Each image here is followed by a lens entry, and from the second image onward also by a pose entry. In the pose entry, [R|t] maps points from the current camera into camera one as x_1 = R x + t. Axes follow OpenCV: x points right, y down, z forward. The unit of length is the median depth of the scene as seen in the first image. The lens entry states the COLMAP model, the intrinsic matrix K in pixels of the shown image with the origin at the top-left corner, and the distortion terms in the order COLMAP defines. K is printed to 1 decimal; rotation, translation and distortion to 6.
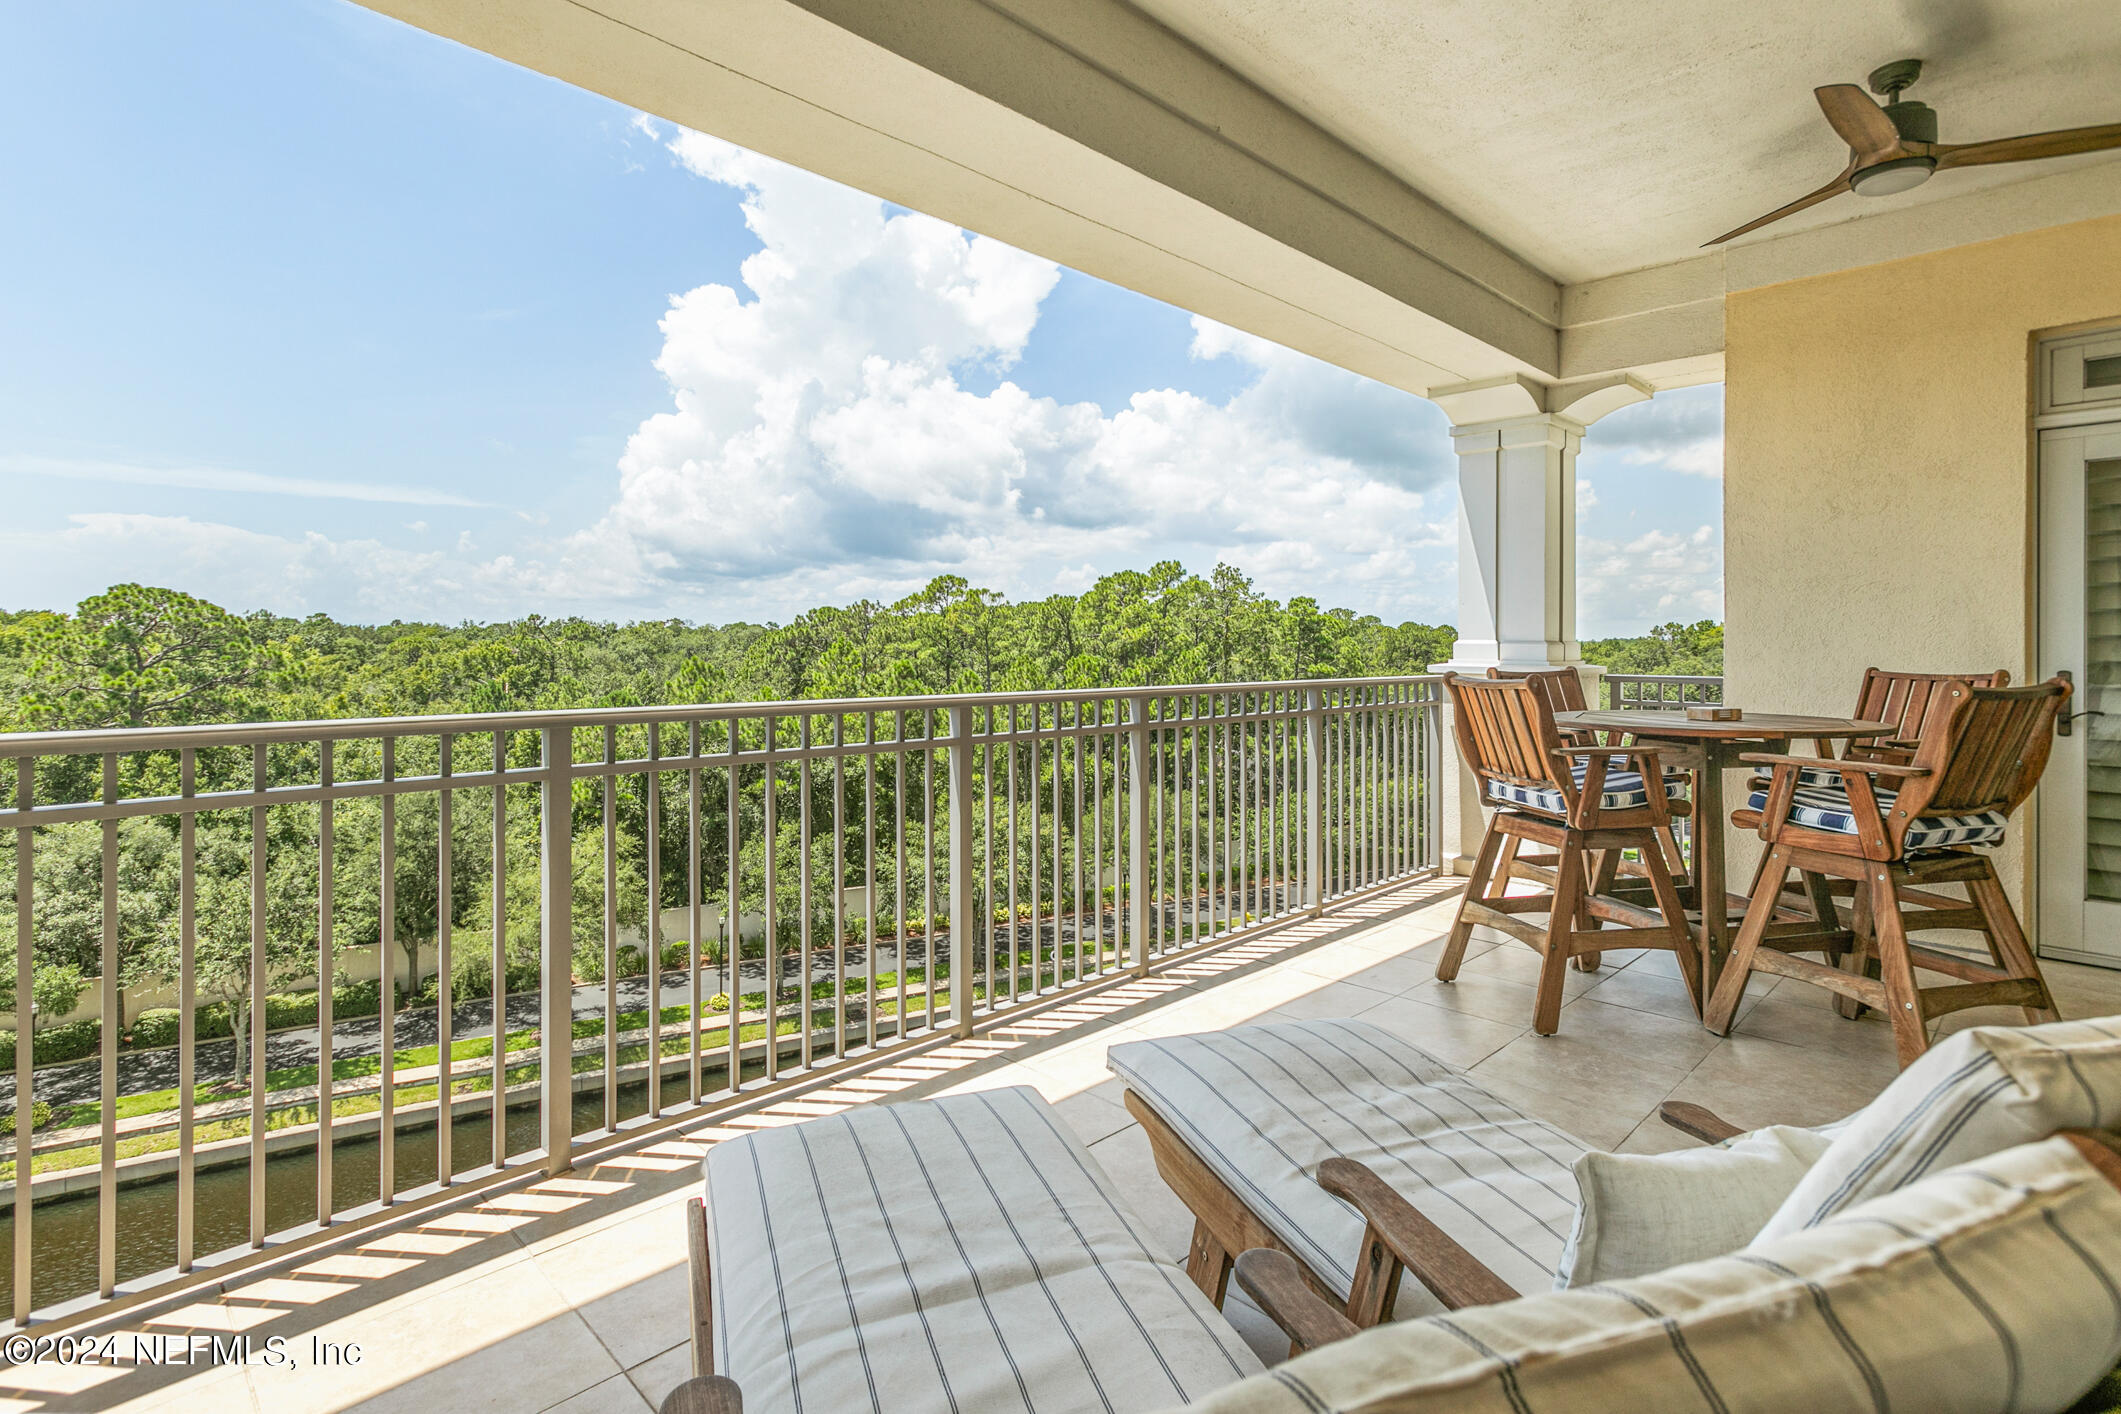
lens RADIAL K [[1041.6, 0, 1054.9], [0, 1041.6, 656.9], [0, 0, 1]] dist [0.002435, 0.000255]
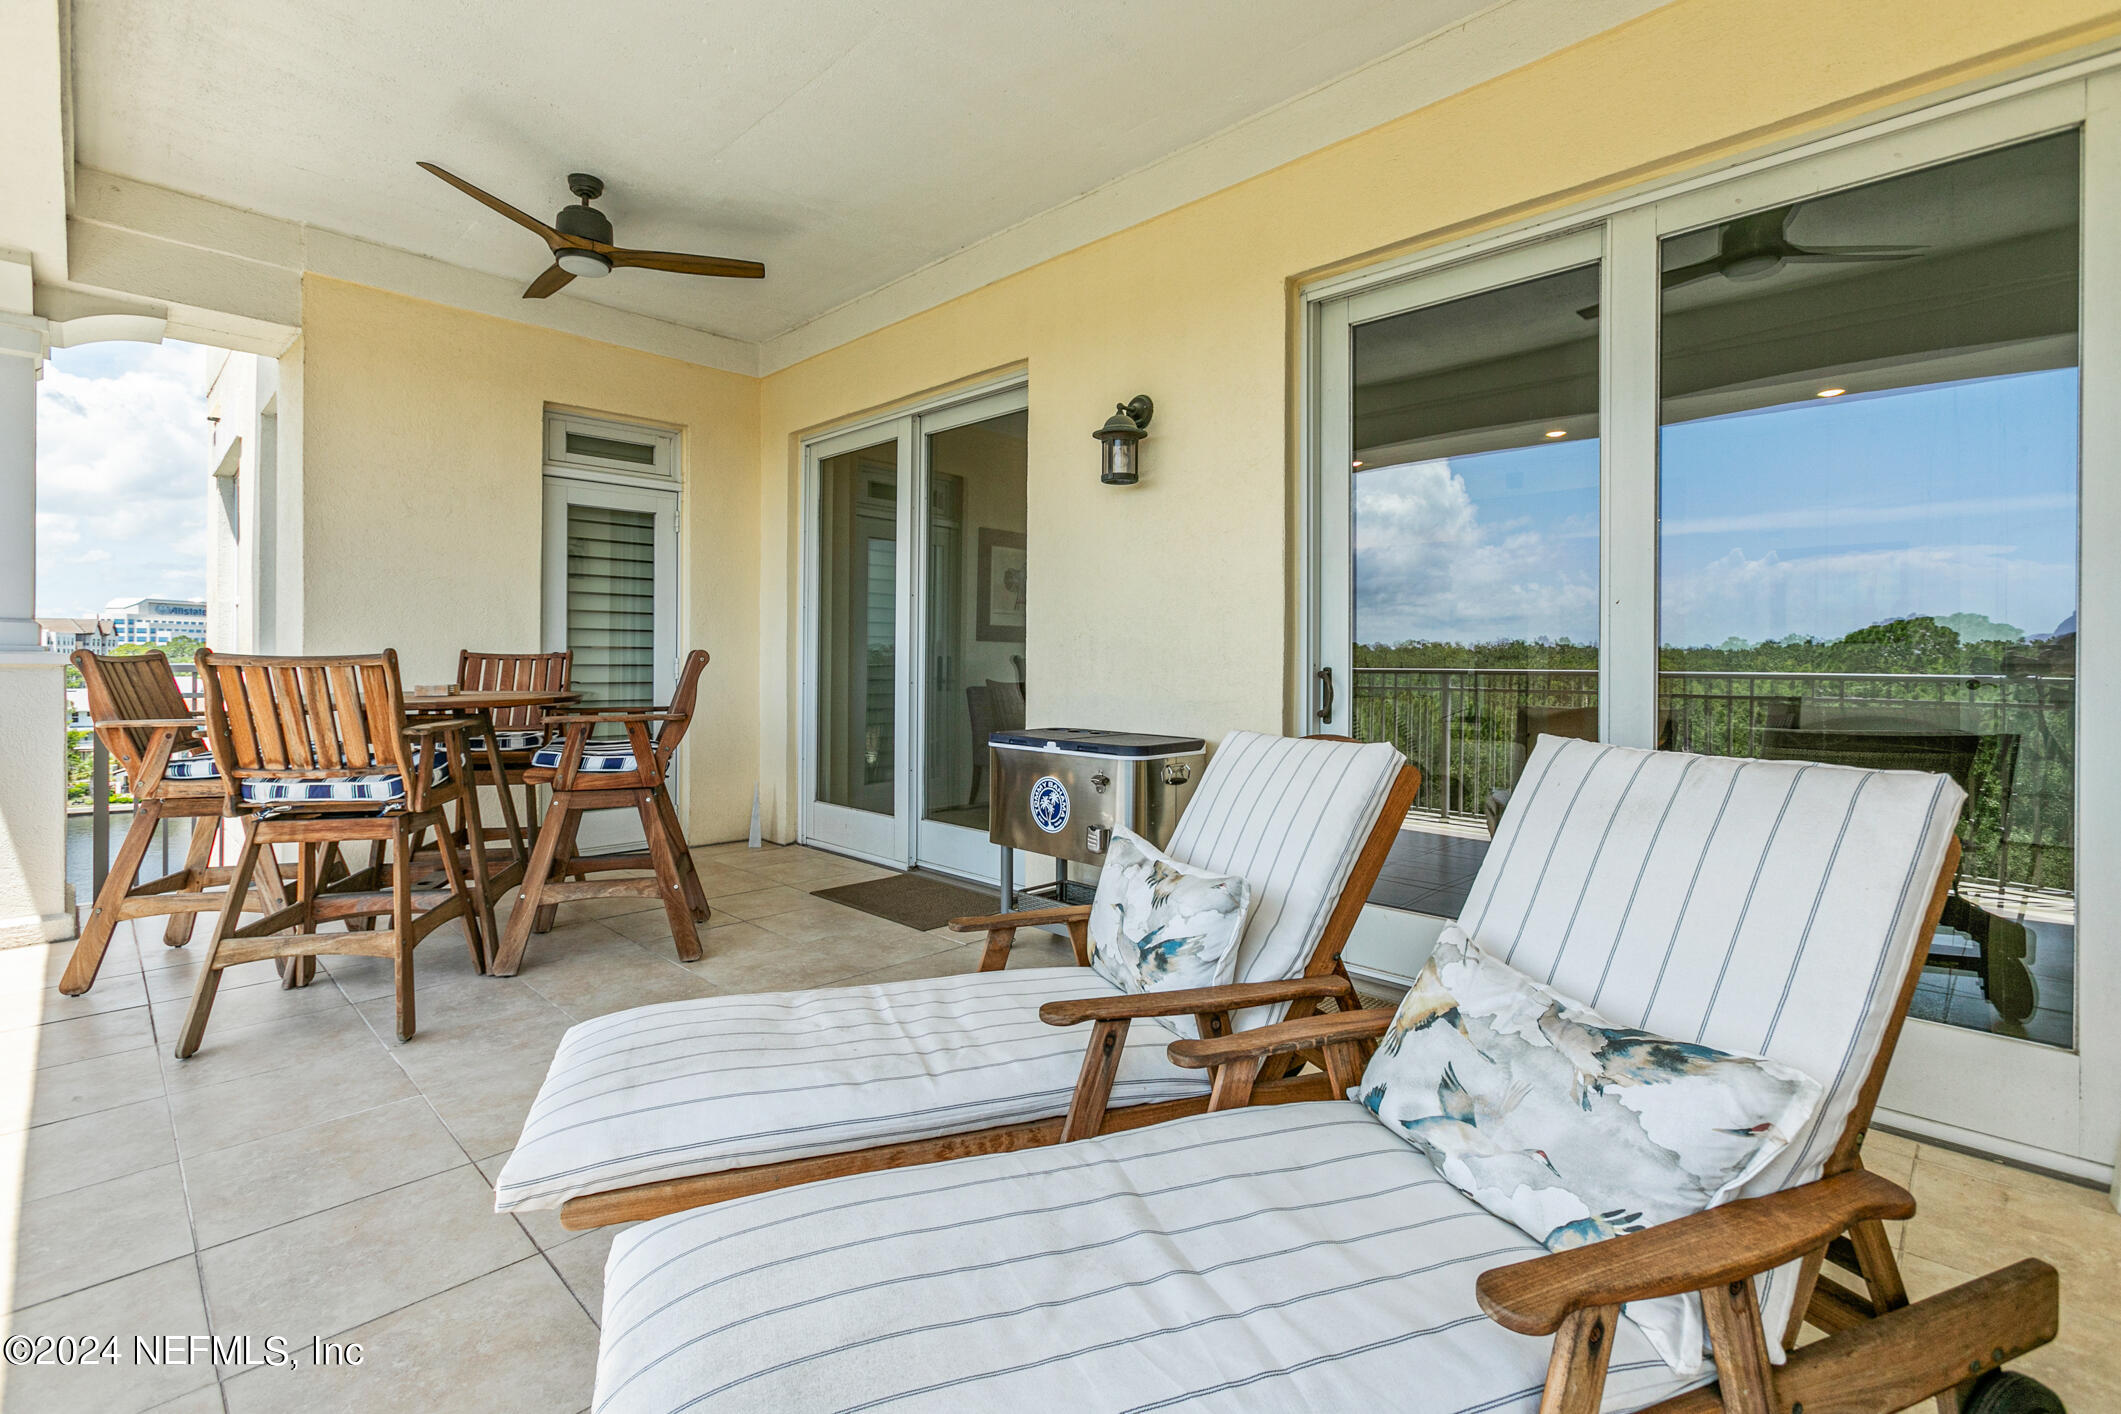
lens RADIAL K [[949.8, 0, 1053.7], [0, 949.8, 672.8], [0, 0, 1]] dist [-0.001583, 0.000498]
pose [[-0.021694, -0.015077, 0.999651, -0.947360], [0.007738, 0.999854, 0.015248, 0.077354], [-0.999735, 0.008066, -0.021574, 1.122874]]
